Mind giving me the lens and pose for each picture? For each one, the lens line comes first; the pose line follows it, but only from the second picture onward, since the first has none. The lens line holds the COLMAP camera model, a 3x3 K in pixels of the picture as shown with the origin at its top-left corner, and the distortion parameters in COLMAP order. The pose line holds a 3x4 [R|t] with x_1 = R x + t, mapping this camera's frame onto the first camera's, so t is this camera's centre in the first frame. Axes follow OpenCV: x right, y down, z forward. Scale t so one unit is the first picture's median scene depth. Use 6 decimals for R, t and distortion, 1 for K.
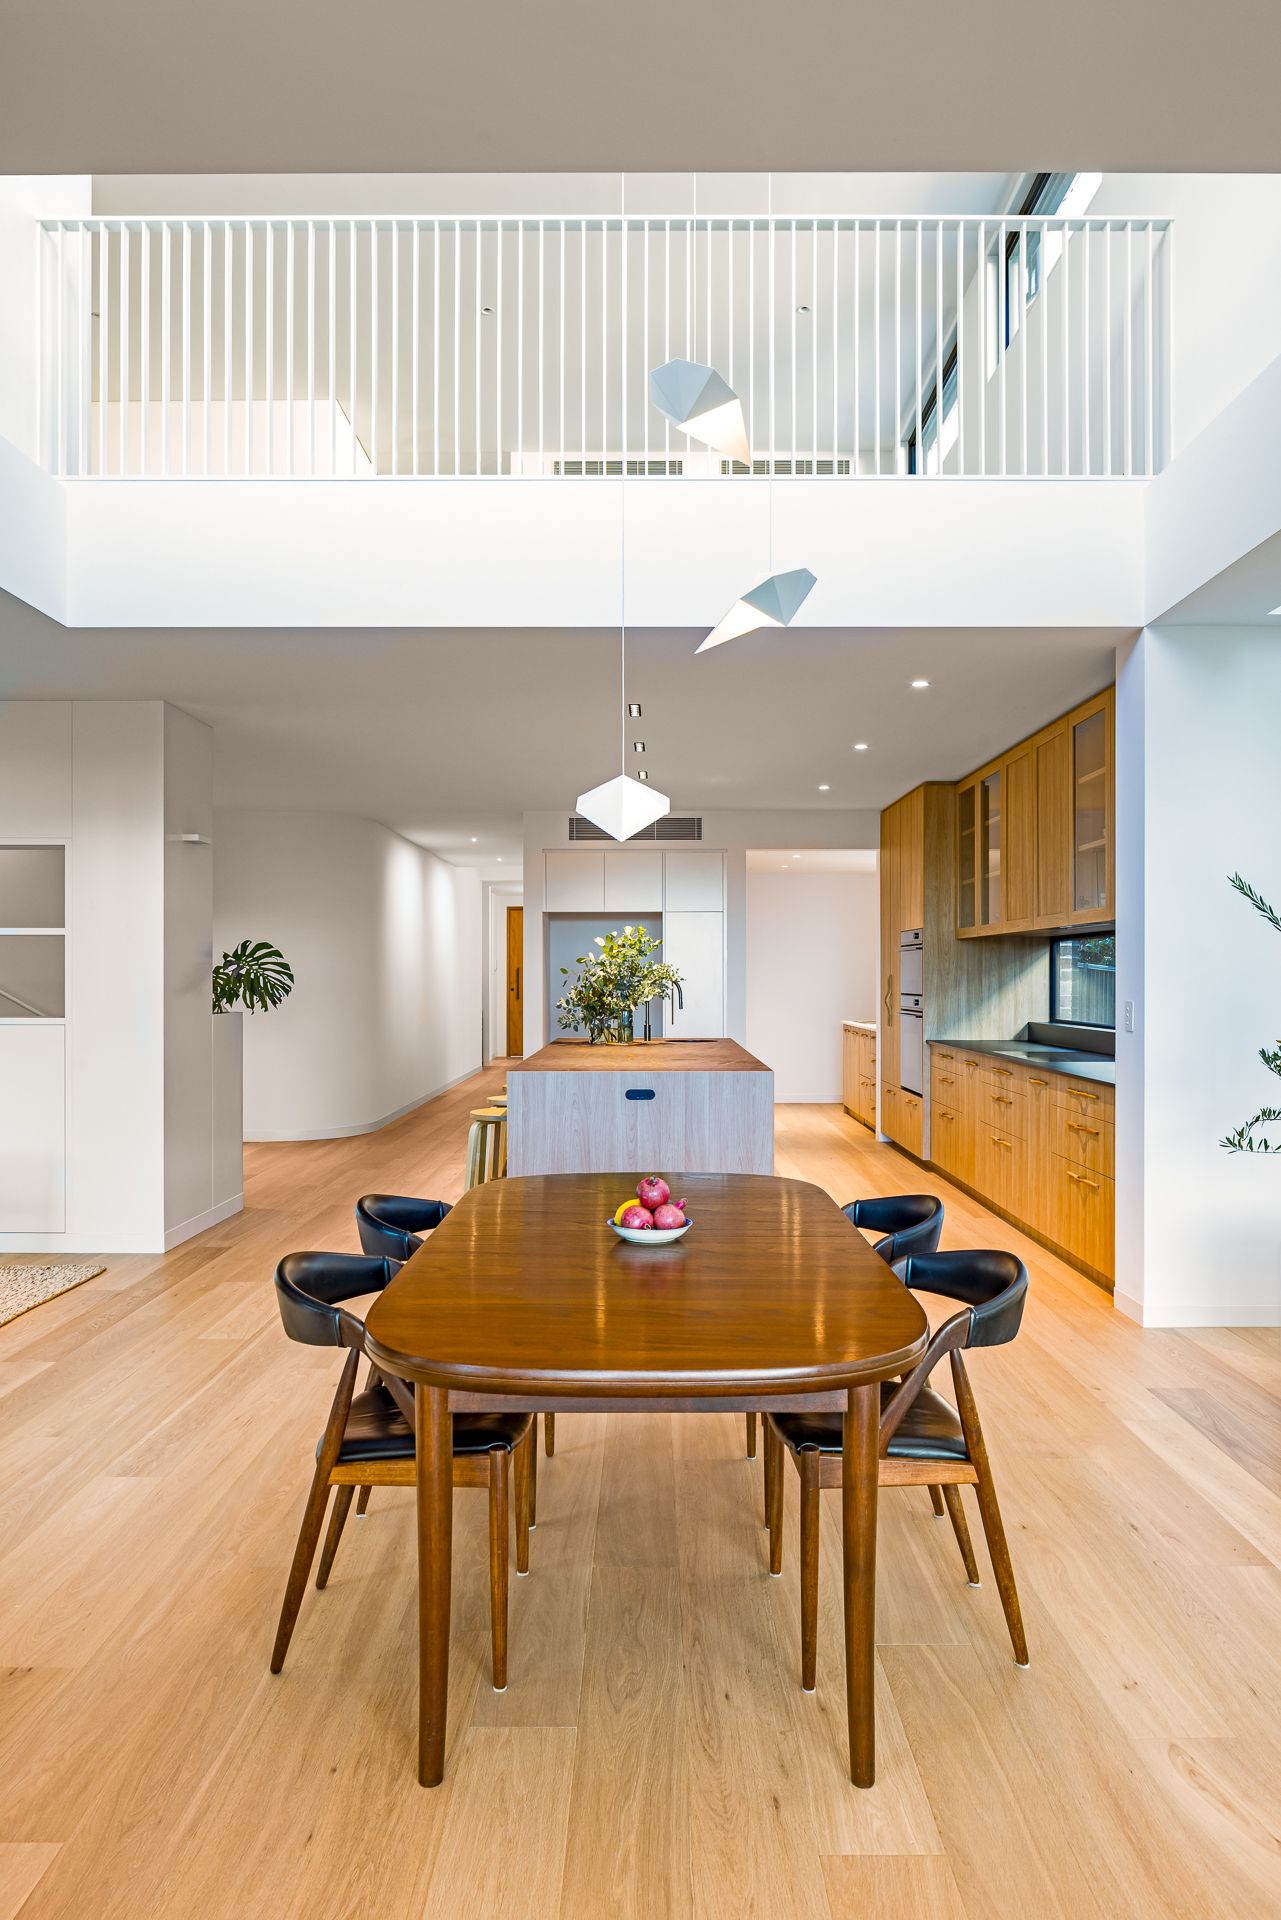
lens RADIAL K [[1265.0, 0, 640.5], [0, 1265.0, 960.0], [0, 0, 1]] dist [-0.010553, -0.000014]
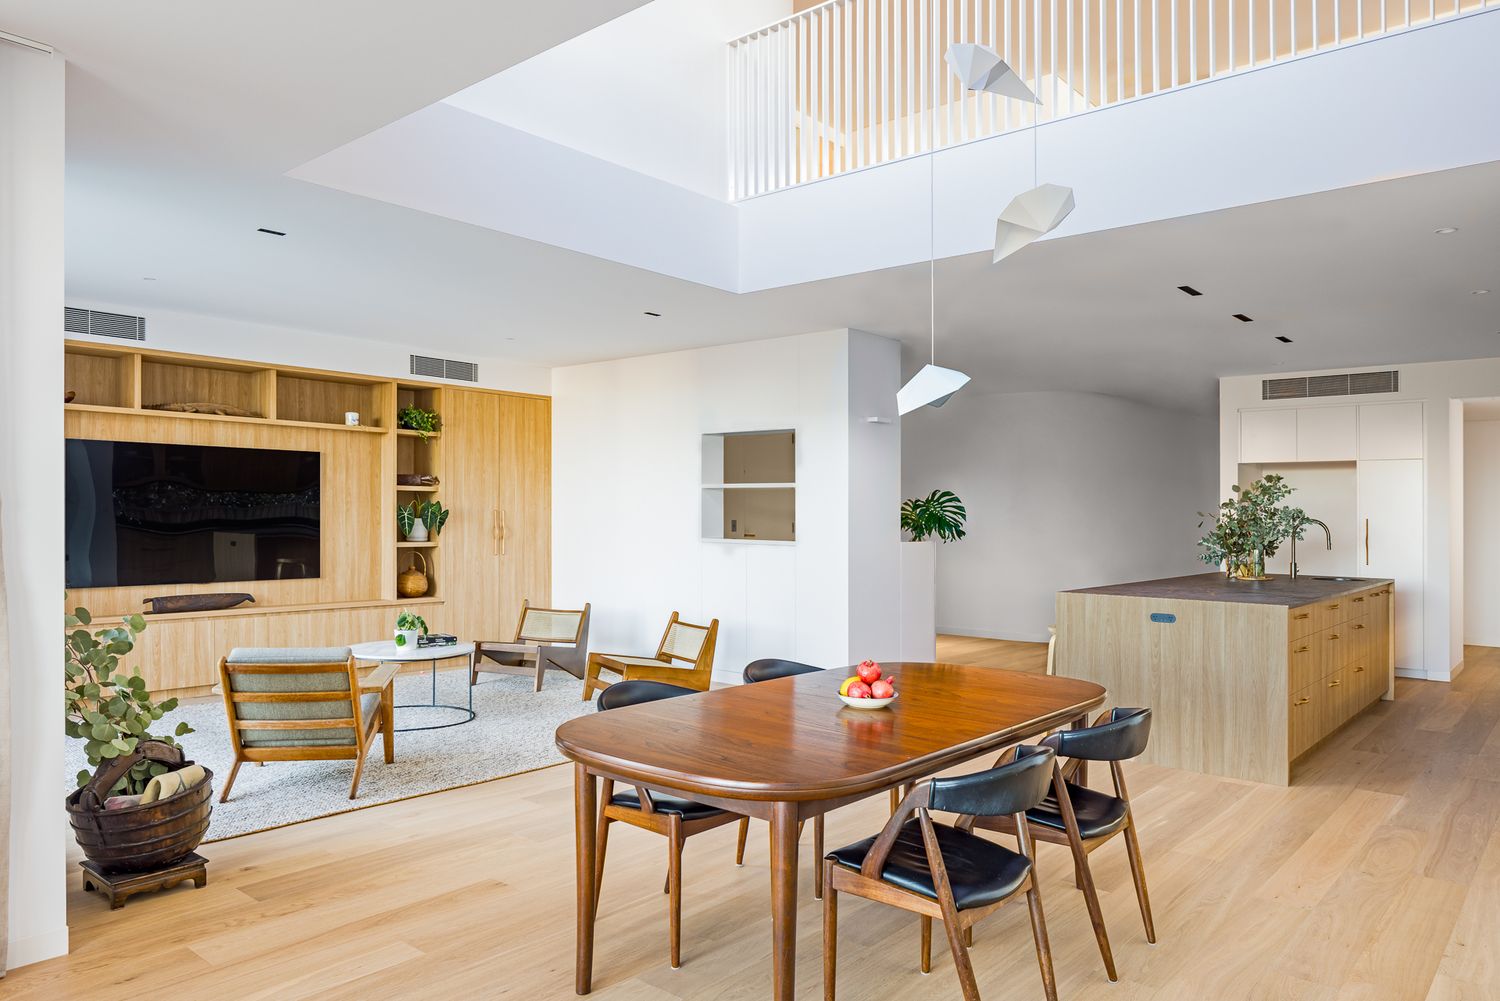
lens RADIAL K [[988.3, 0, 760.1], [0, 988.3, 502.0], [0, 0, 1]] dist [-0.010553, -0.000014]
pose [[0.769371, -0.000092, -0.638802, 0.298809], [-0.002160, 0.999994, -0.002745, 0.001399], [0.638798, 0.003491, 0.769366, 0.049281]]
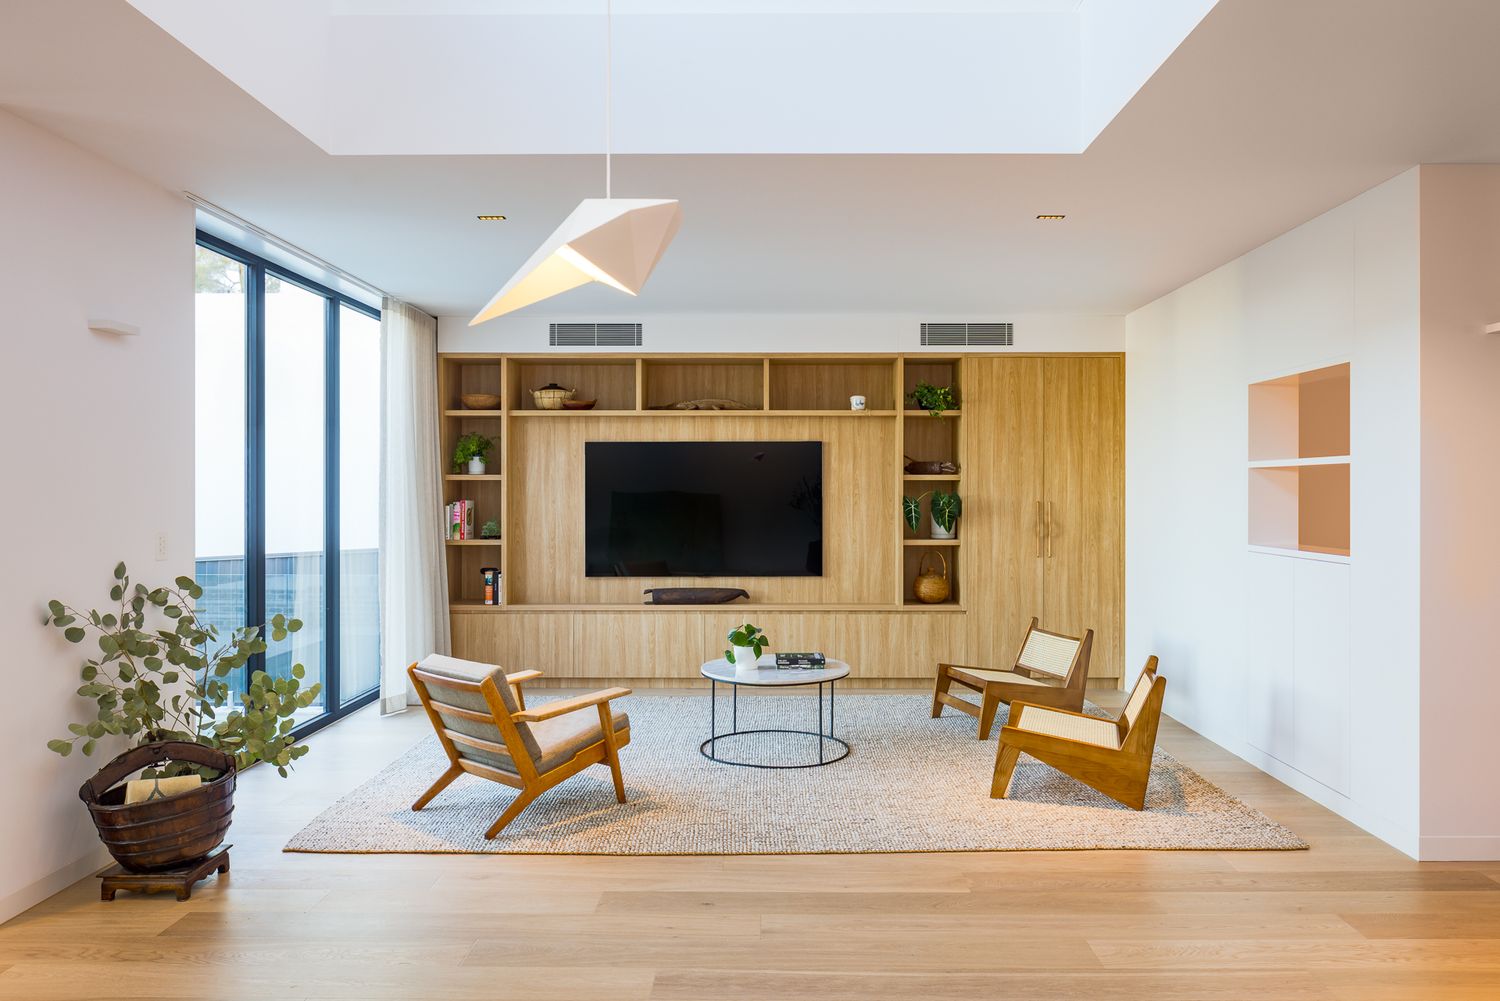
lens RADIAL K [[1011.8, 0, 792.6], [0, 1011.8, 491.7], [0, 0, 1]] dist [-0.008245, -0.001471]
pose [[0.013399, -0.000612, -0.999910, 0.264299], [0.012900, 0.999917, -0.000439, -0.005000], [0.999827, -0.012893, 0.013406, 0.637443]]
